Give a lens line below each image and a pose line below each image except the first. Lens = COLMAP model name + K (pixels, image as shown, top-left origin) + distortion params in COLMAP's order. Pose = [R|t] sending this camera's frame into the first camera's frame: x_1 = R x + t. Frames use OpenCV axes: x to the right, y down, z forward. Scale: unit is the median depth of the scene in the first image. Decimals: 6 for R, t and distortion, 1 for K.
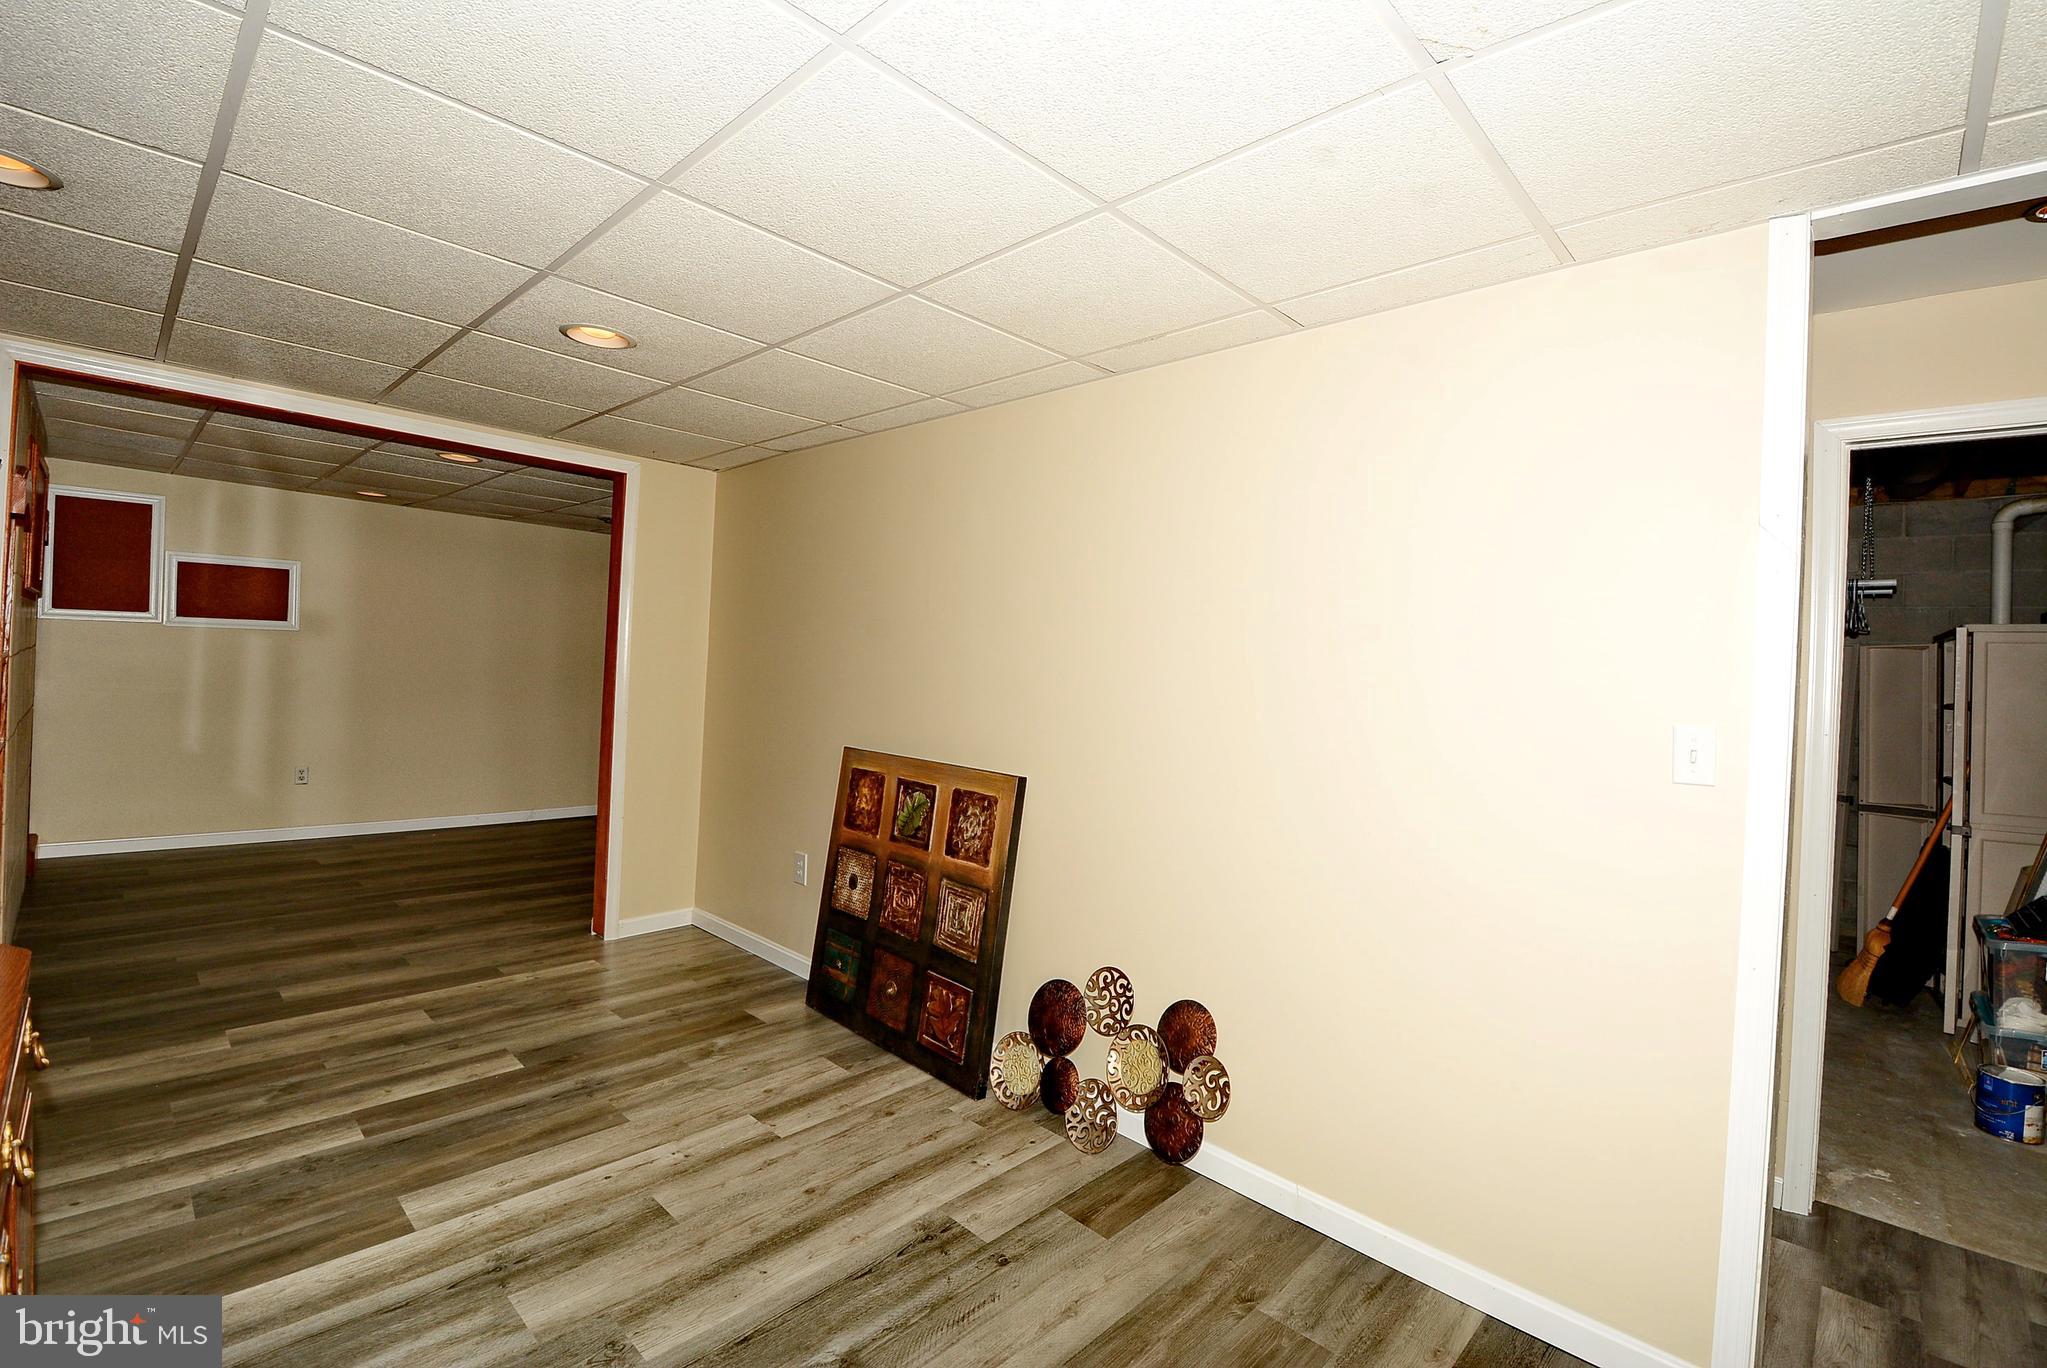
lens RADIAL K [[903.3, 0, 1025.2], [0, 903.3, 670.0], [0, 0, 1]] dist [0.011204, -0.020058]
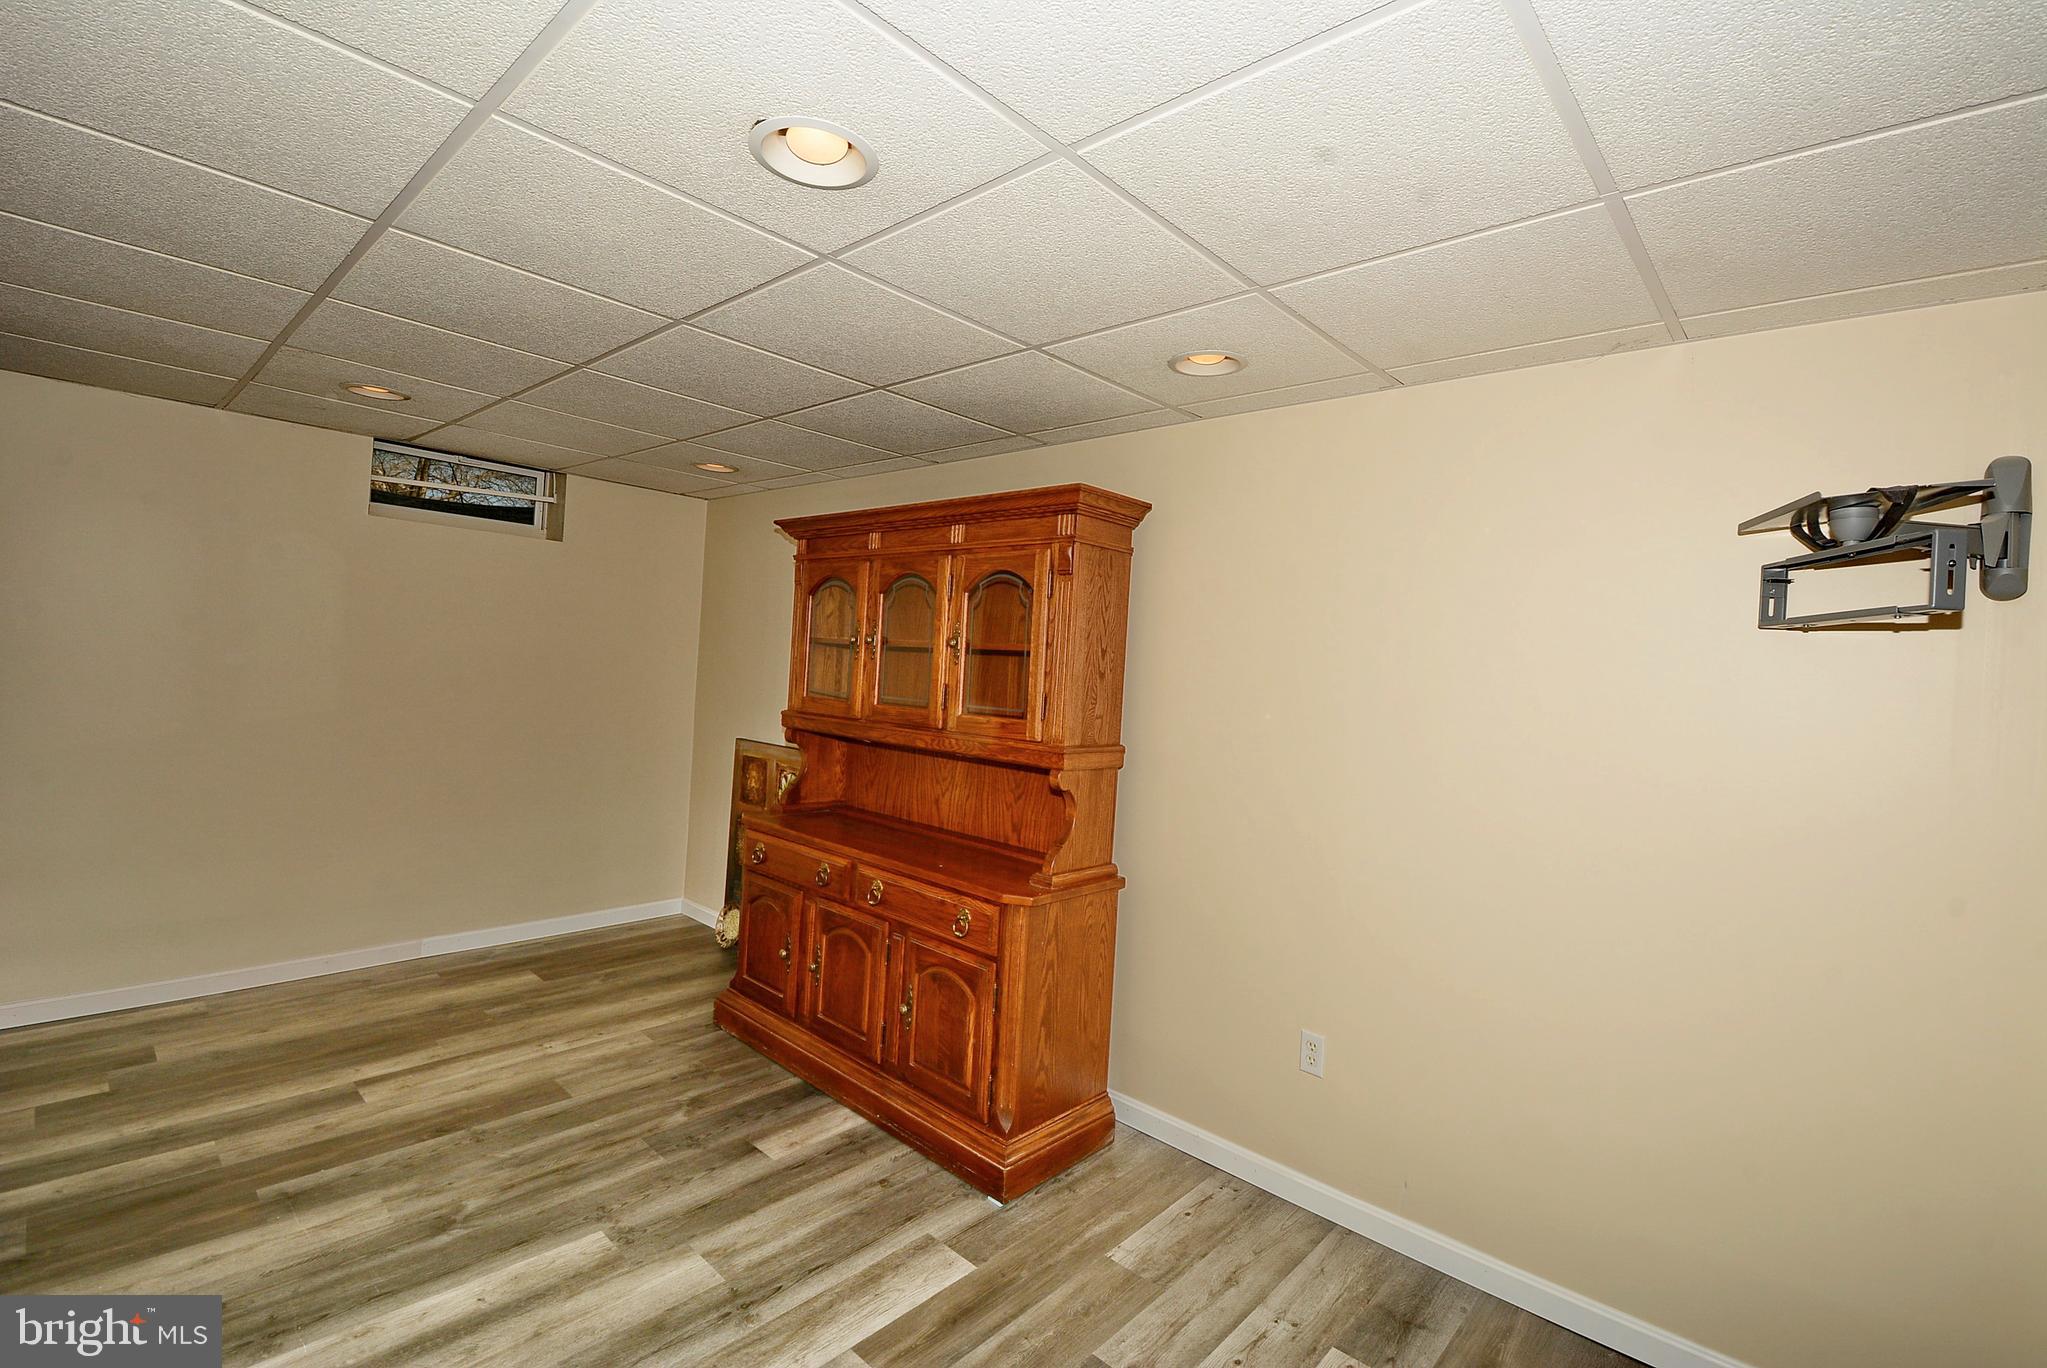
lens RADIAL K [[903.3, 0, 1025.2], [0, 903.3, 670.0], [0, 0, 1]] dist [0.011204, -0.020058]
pose [[-0.994428, -0.103491, -0.020067, -0.584179], [-0.103720, 0.994549, 0.010716, -0.072219], [0.018848, 0.012738, -0.999741, 1.464221]]
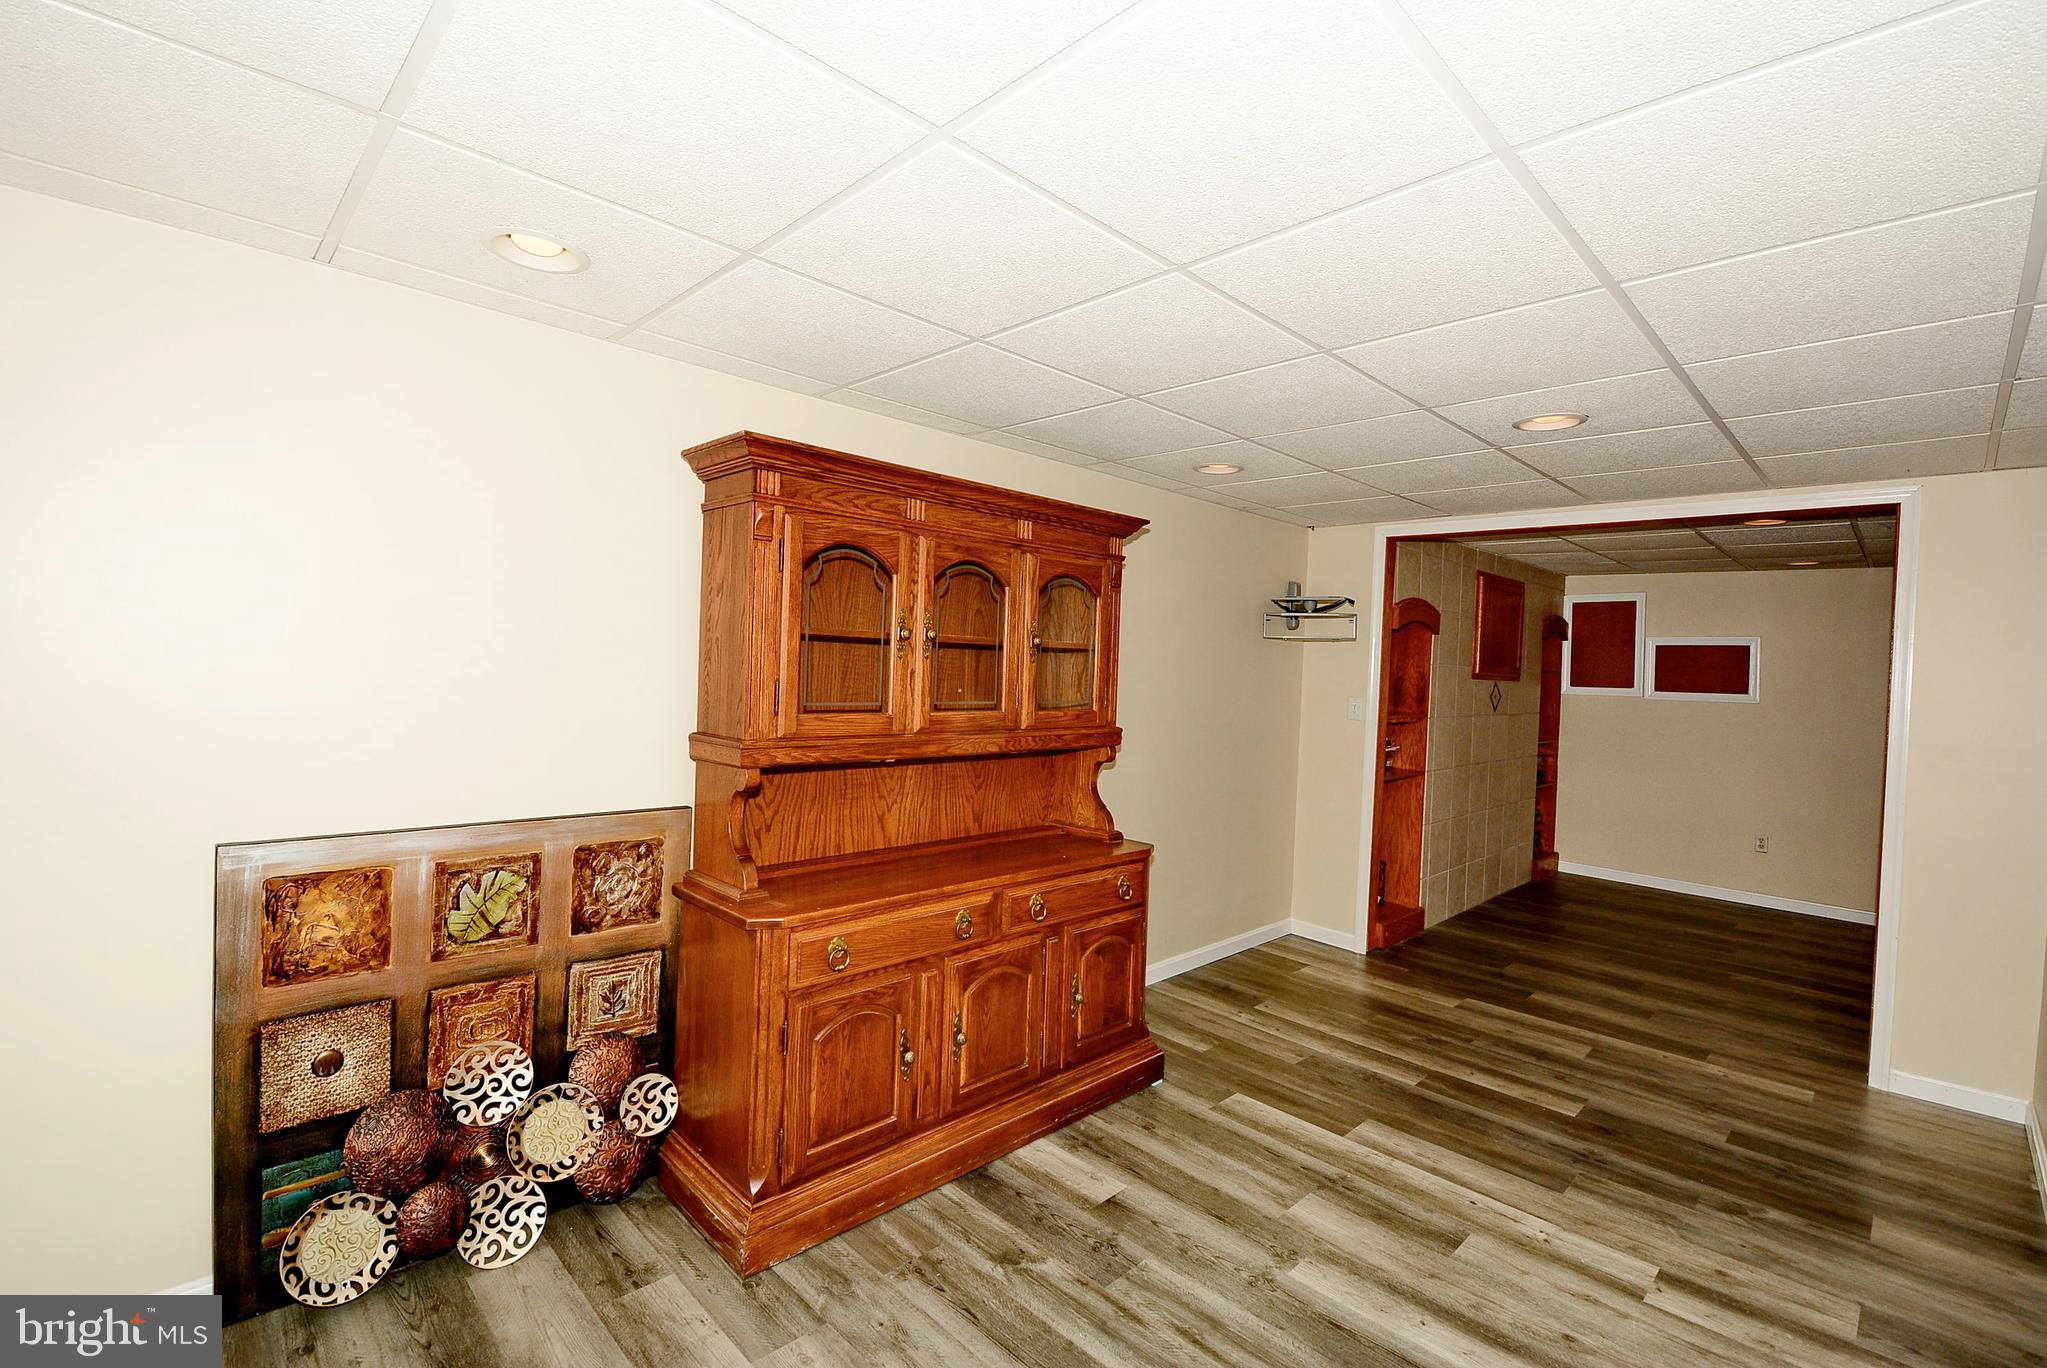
lens RADIAL K [[903.3, 0, 1025.2], [0, 903.3, 670.0], [0, 0, 1]] dist [0.011204, -0.020058]
pose [[-0.031197, -0.039912, -0.998716, 0.564918], [-0.045438, 0.998226, -0.038473, -0.007195], [0.998480, 0.044179, -0.032956, 0.405673]]
